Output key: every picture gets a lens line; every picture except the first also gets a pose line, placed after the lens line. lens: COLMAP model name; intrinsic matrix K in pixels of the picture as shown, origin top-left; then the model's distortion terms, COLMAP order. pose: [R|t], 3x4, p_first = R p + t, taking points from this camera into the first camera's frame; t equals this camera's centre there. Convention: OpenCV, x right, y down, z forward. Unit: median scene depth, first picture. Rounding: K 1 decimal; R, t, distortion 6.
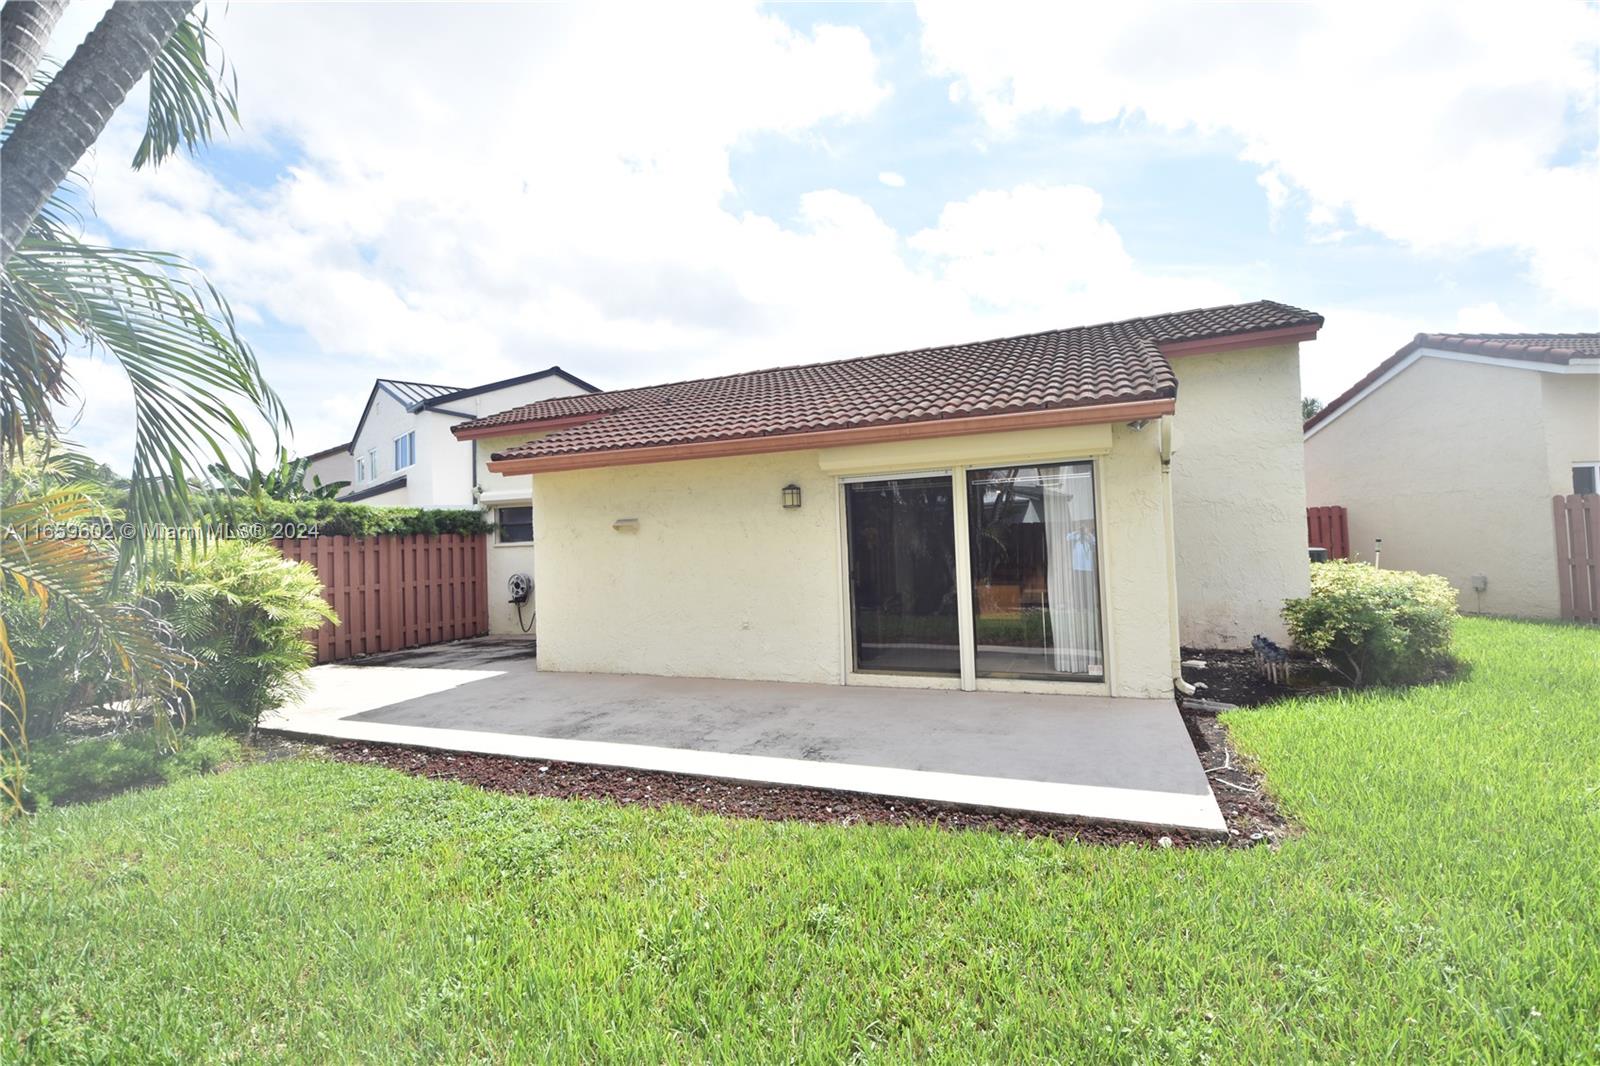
lens RADIAL K [[711.2, 0, 813.0], [0, 711.2, 498.5], [0, 0, 1]] dist [0.016426, -0.021855]
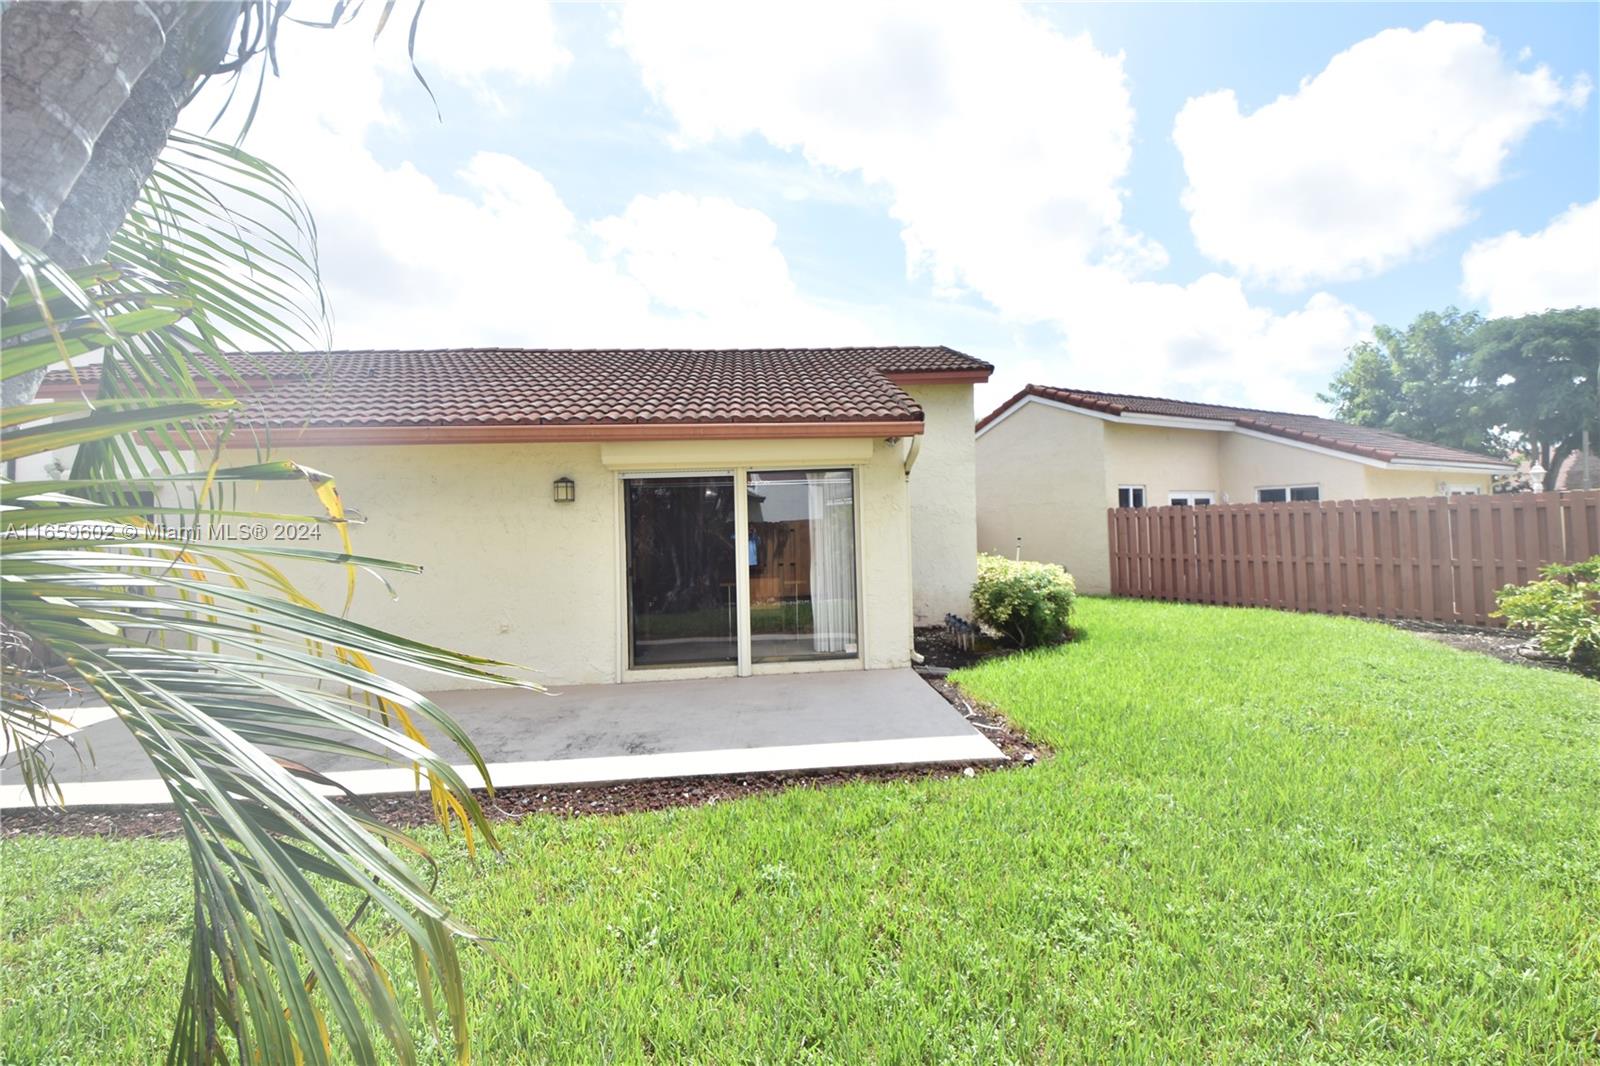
lens RADIAL K [[711.2, 0, 813.0], [0, 711.2, 498.5], [0, 0, 1]] dist [0.016426, -0.021855]
pose [[0.886850, 0.029588, 0.461109, -0.202781], [-0.029948, 0.999530, -0.006537, 0.005201], [-0.461086, -0.008012, 0.887319, 0.000475]]
